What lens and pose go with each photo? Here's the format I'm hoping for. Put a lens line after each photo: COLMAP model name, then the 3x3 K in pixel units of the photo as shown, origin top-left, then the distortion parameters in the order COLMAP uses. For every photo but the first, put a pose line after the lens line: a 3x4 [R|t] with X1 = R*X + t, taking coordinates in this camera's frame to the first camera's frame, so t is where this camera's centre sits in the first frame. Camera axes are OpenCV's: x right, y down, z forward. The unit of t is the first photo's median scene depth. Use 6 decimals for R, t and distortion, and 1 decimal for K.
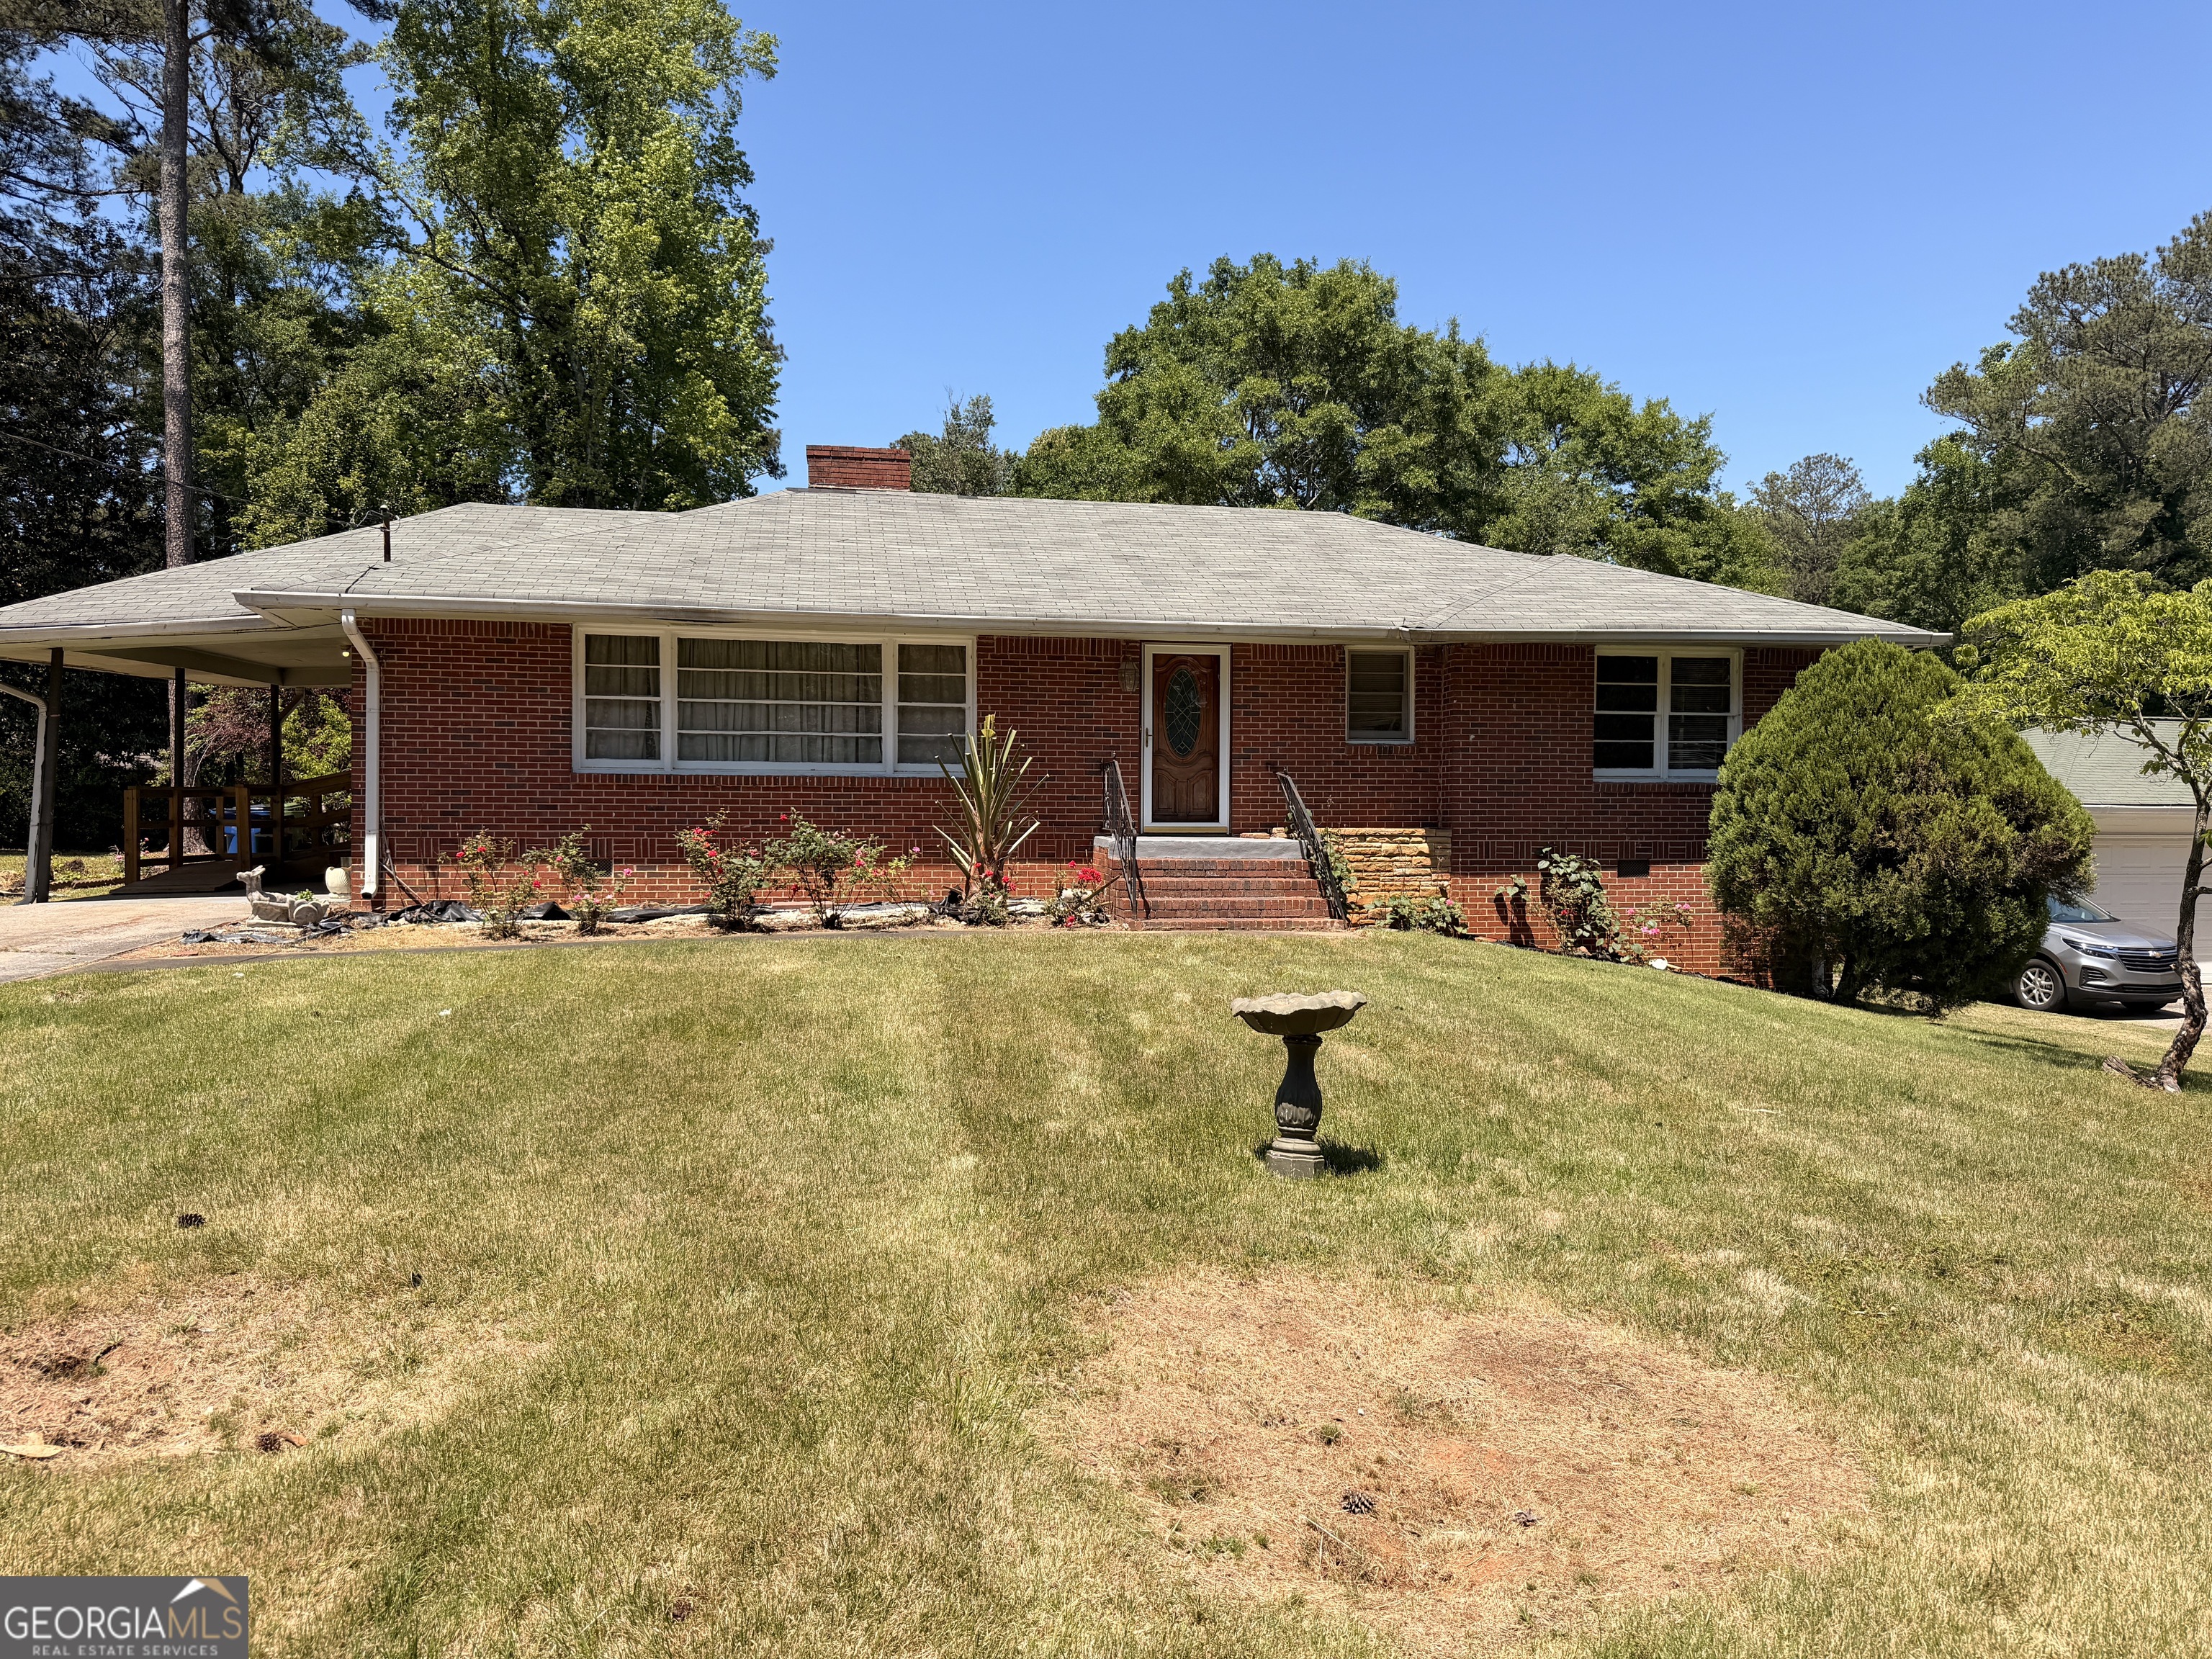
lens RADIAL K [[1552.8, 0, 1106.0], [0, 1552.8, 829.5], [0, 0, 1]] dist [0.103297, -0.152738]
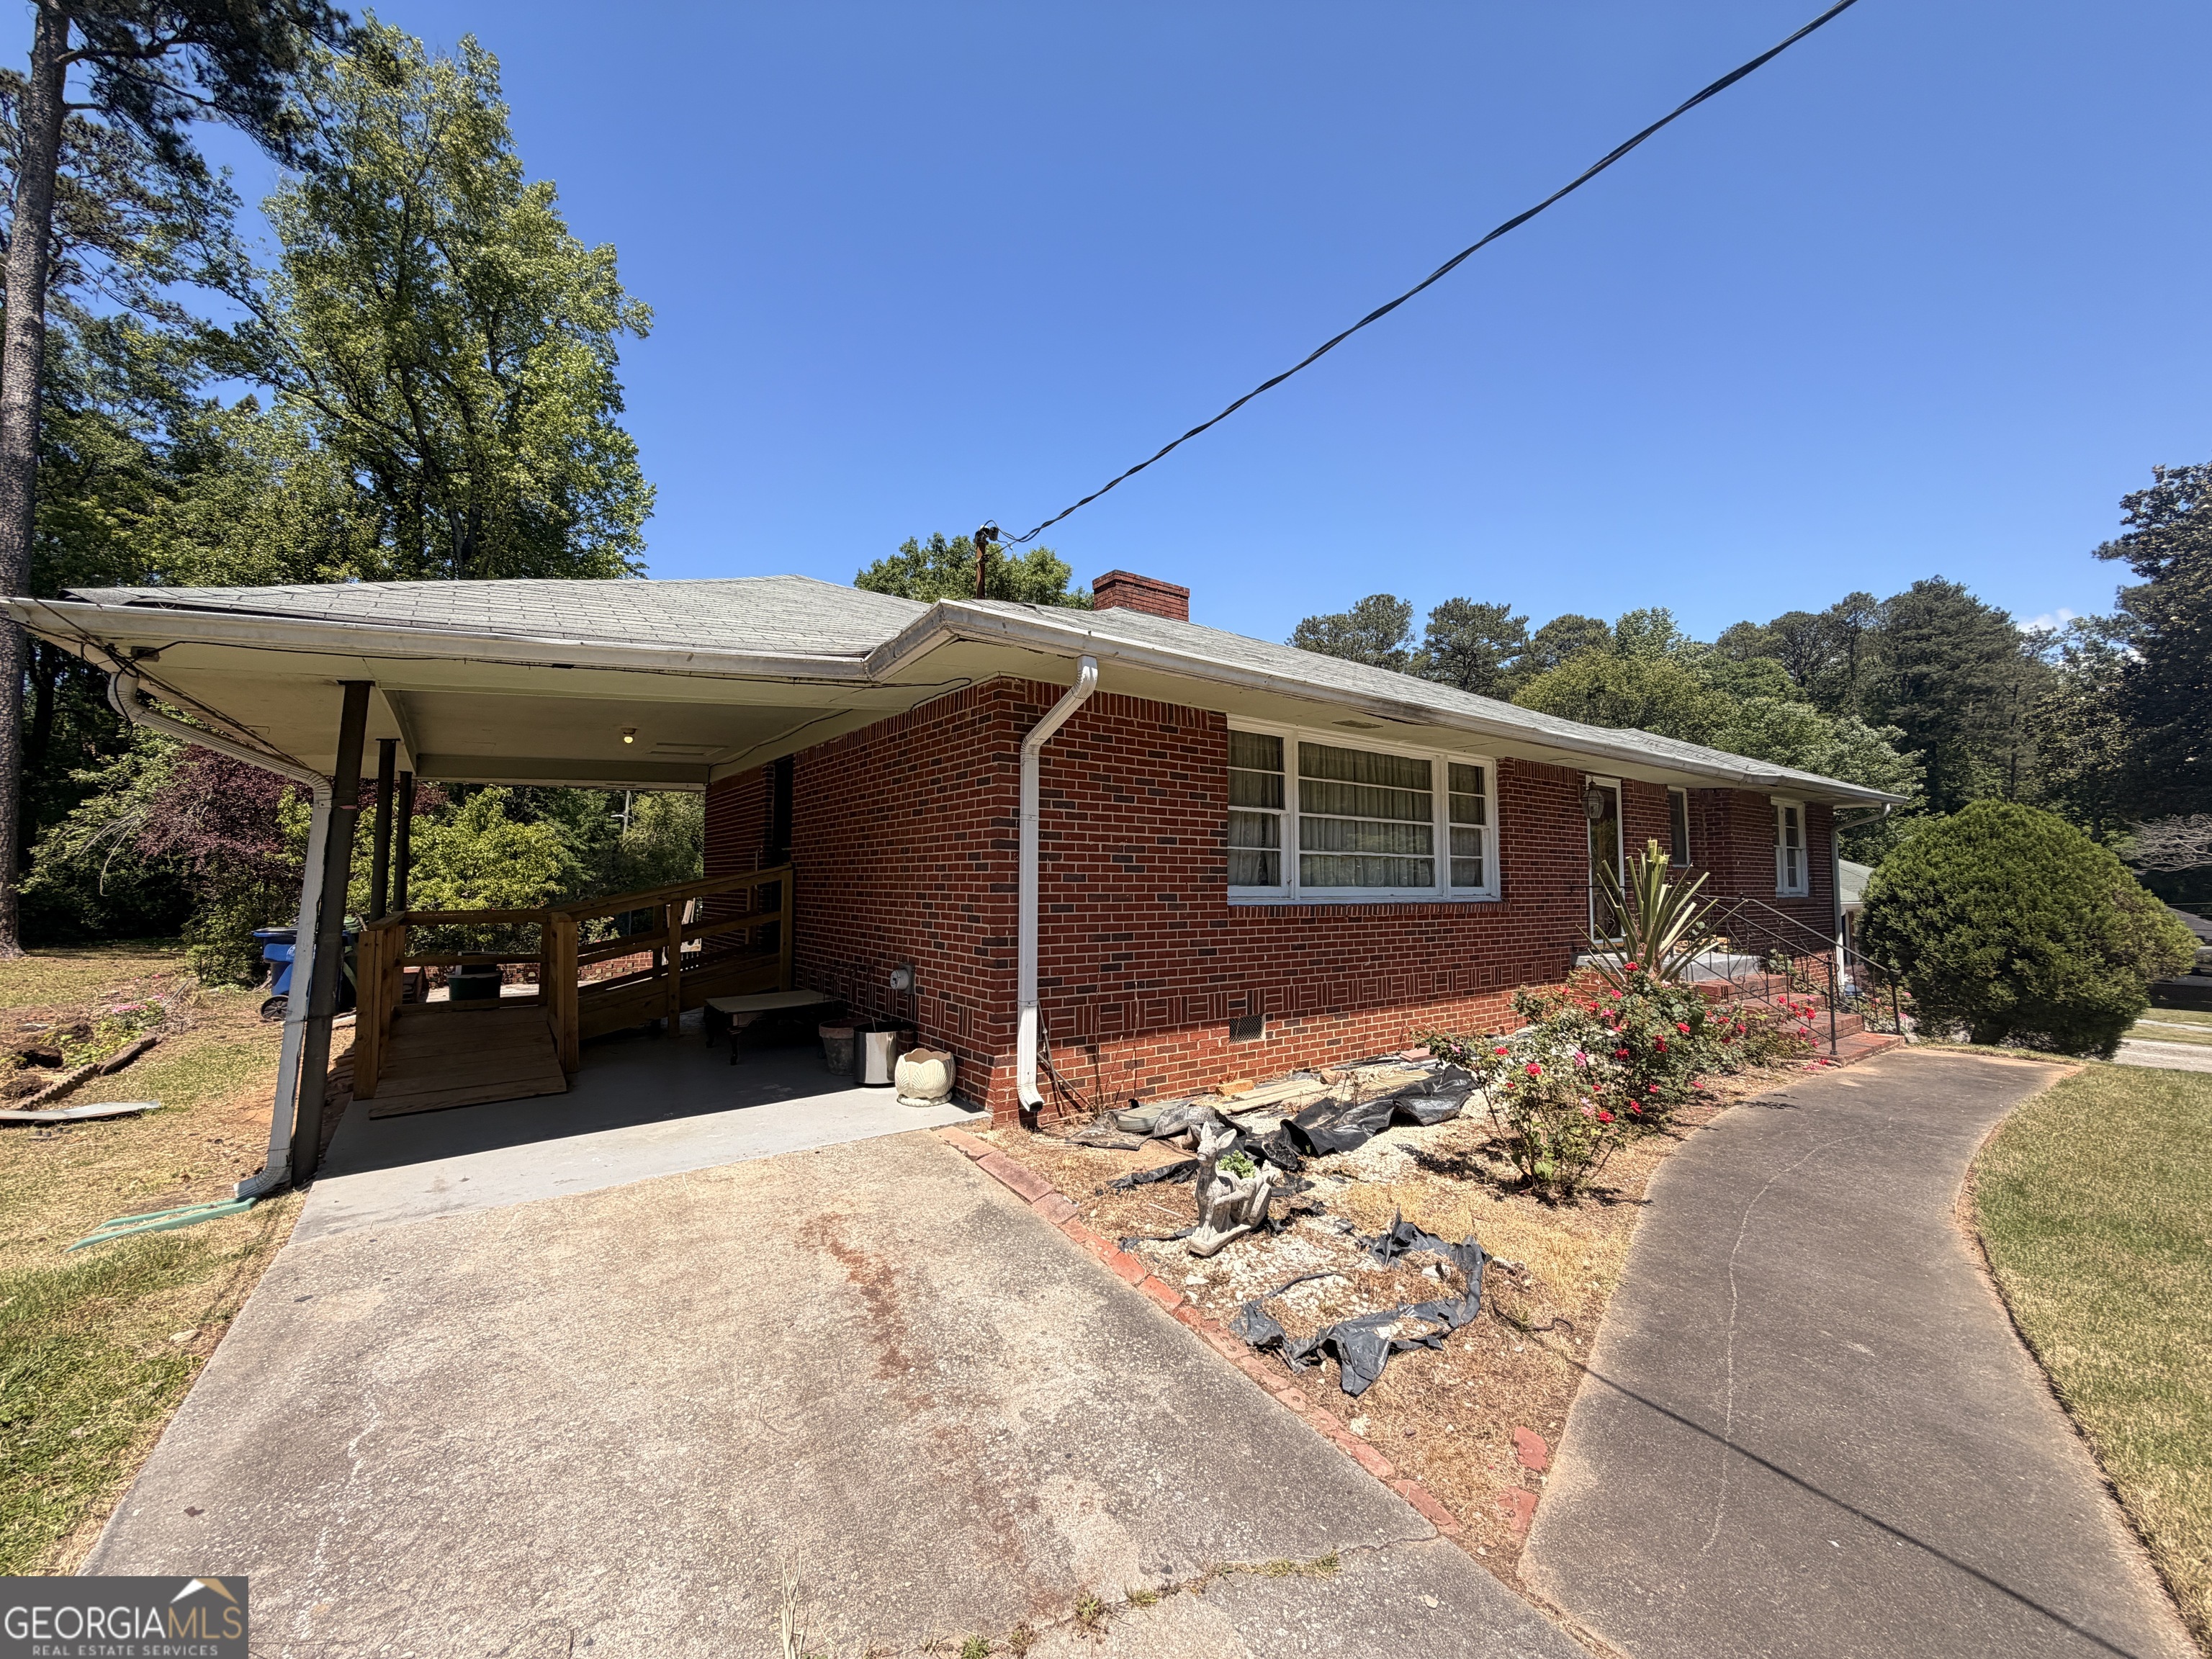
lens RADIAL K [[879.3, 0, 1108.1], [0, 879.3, 815.9], [0, 0, 1]] dist [0.000453, -0.000481]
pose [[0.891293, 0.031469, 0.452335, -0.598520], [0.007220, 0.996477, -0.083552, -0.044929], [-0.453371, 0.077735, 0.887926, 0.650589]]
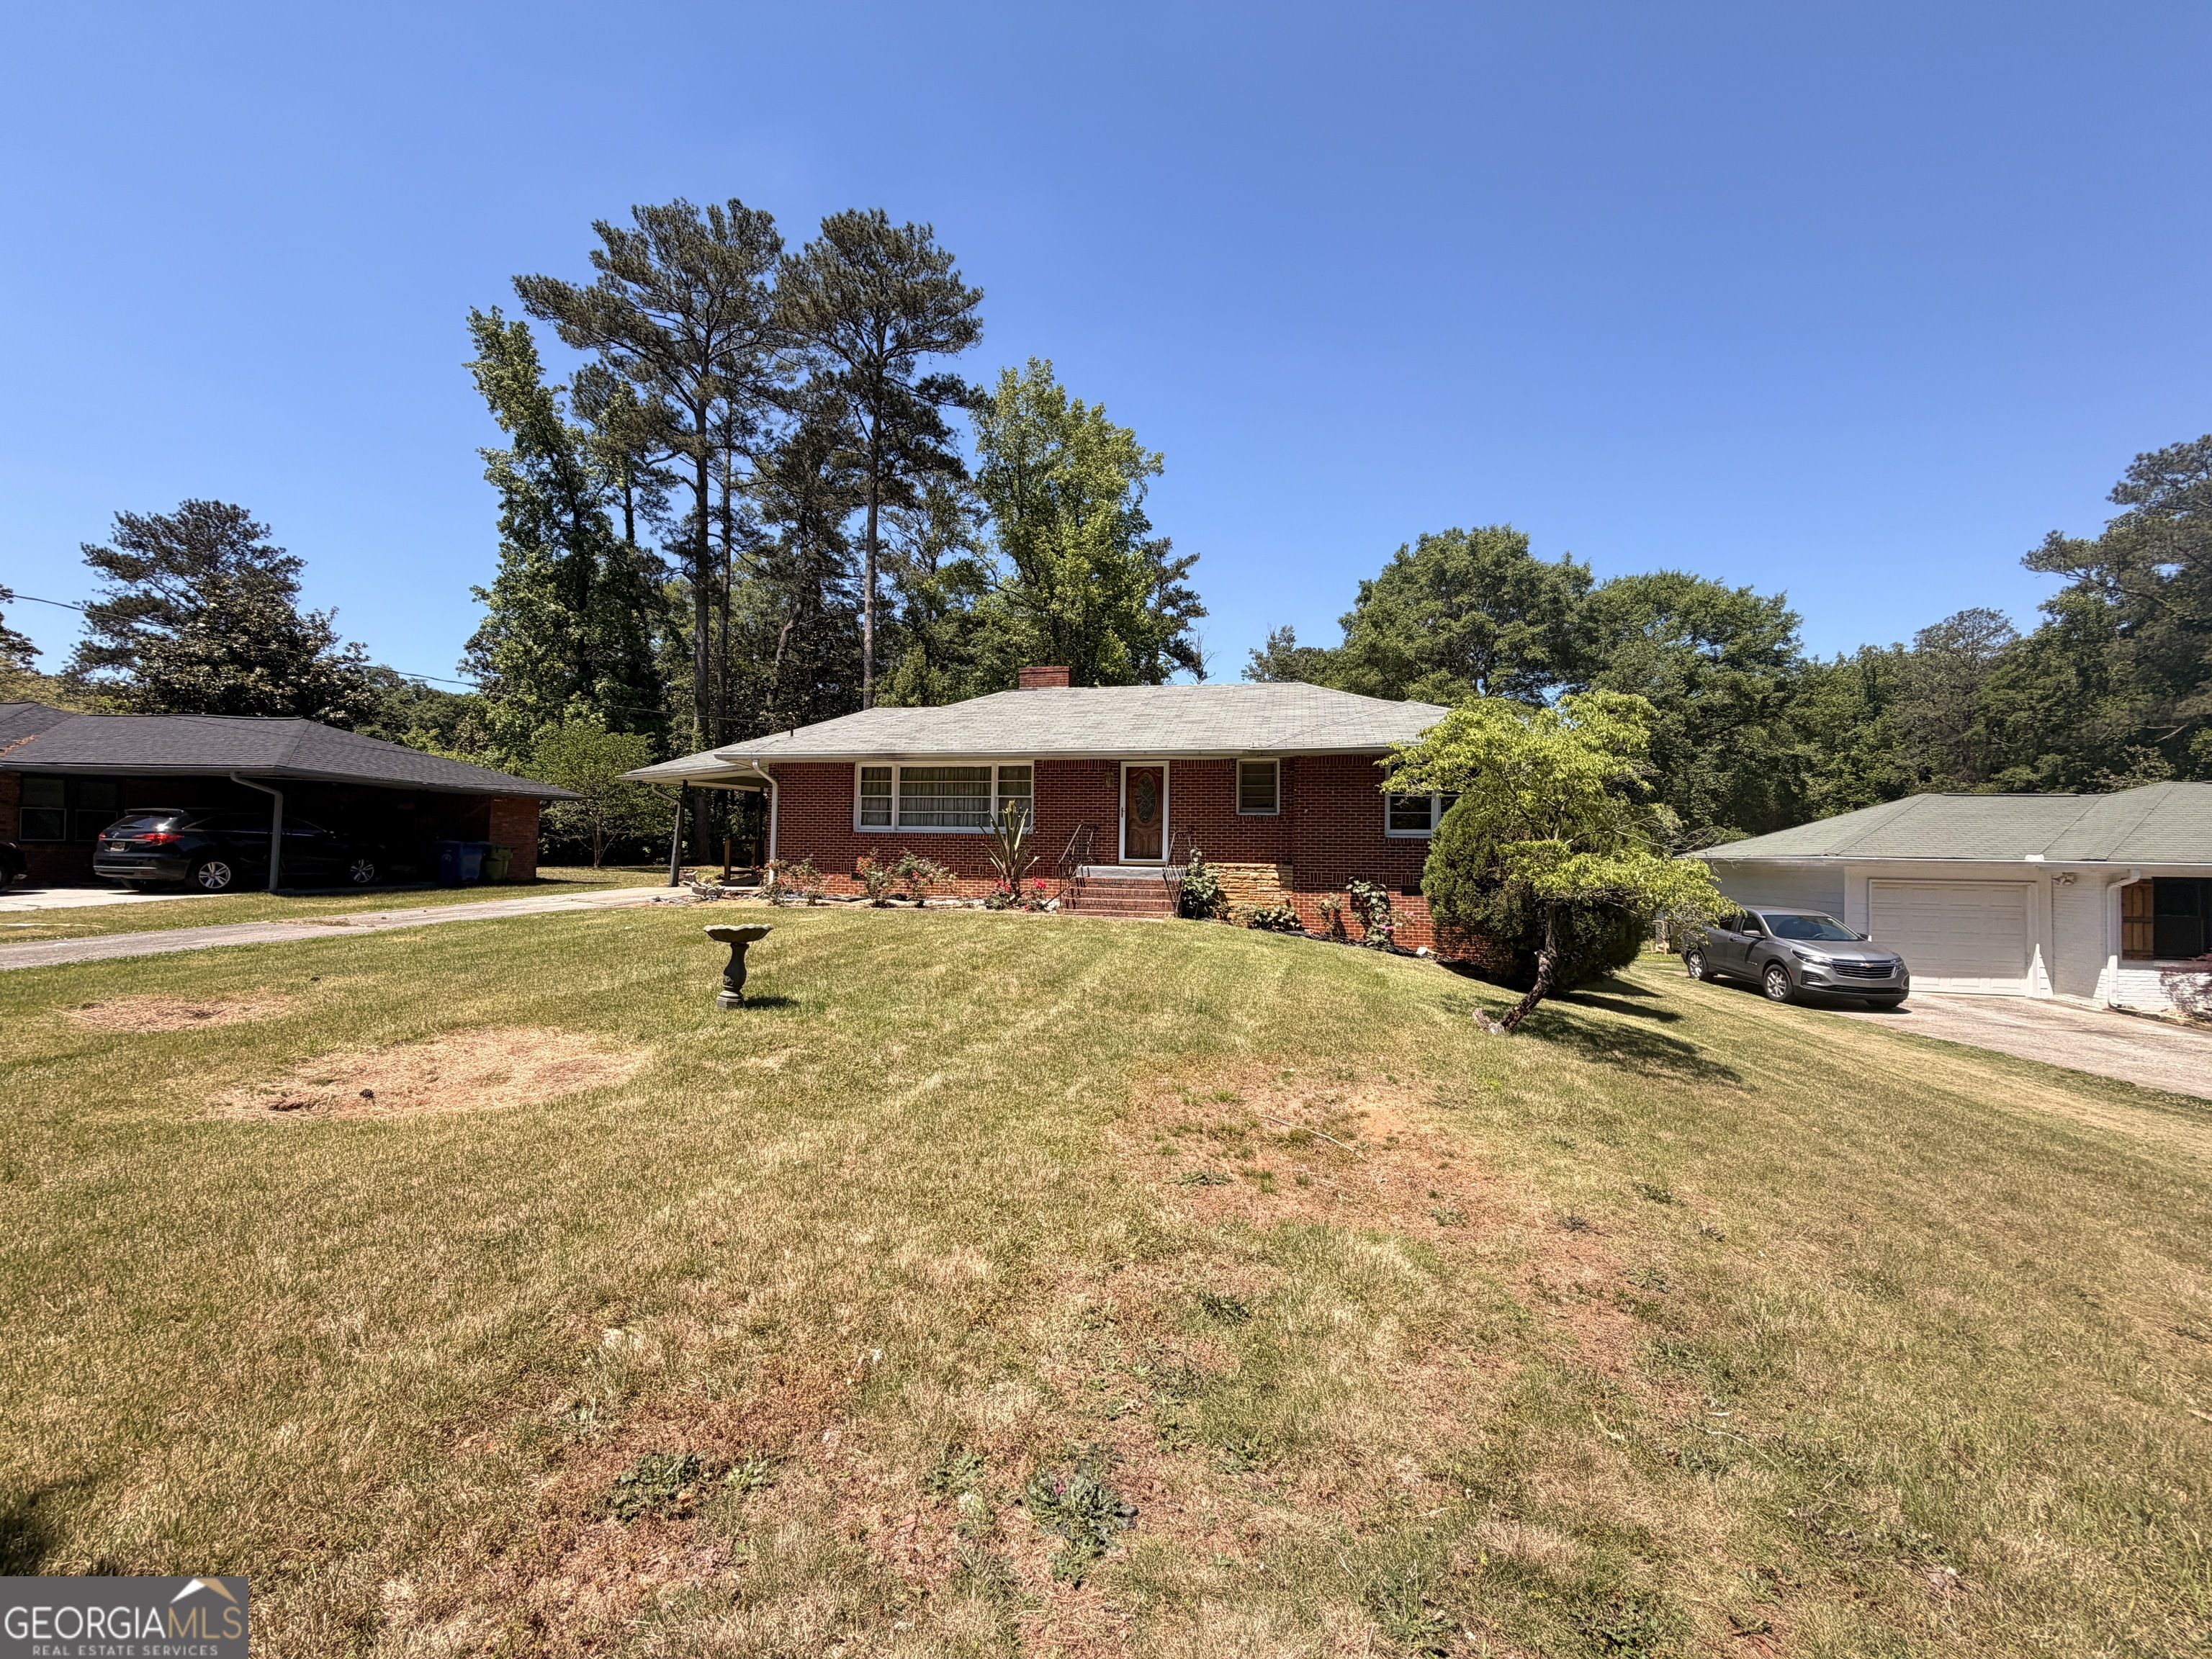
lens RADIAL K [[893.7, 0, 1100.6], [0, 893.7, 810.5], [0, 0, 1]] dist [0.002623, 0.000164]
pose [[0.918434, -0.011197, -0.395415, 0.454938], [-0.016963, 0.997565, -0.067647, 0.011174], [0.395209, 0.068836, 0.916008, 0.023175]]
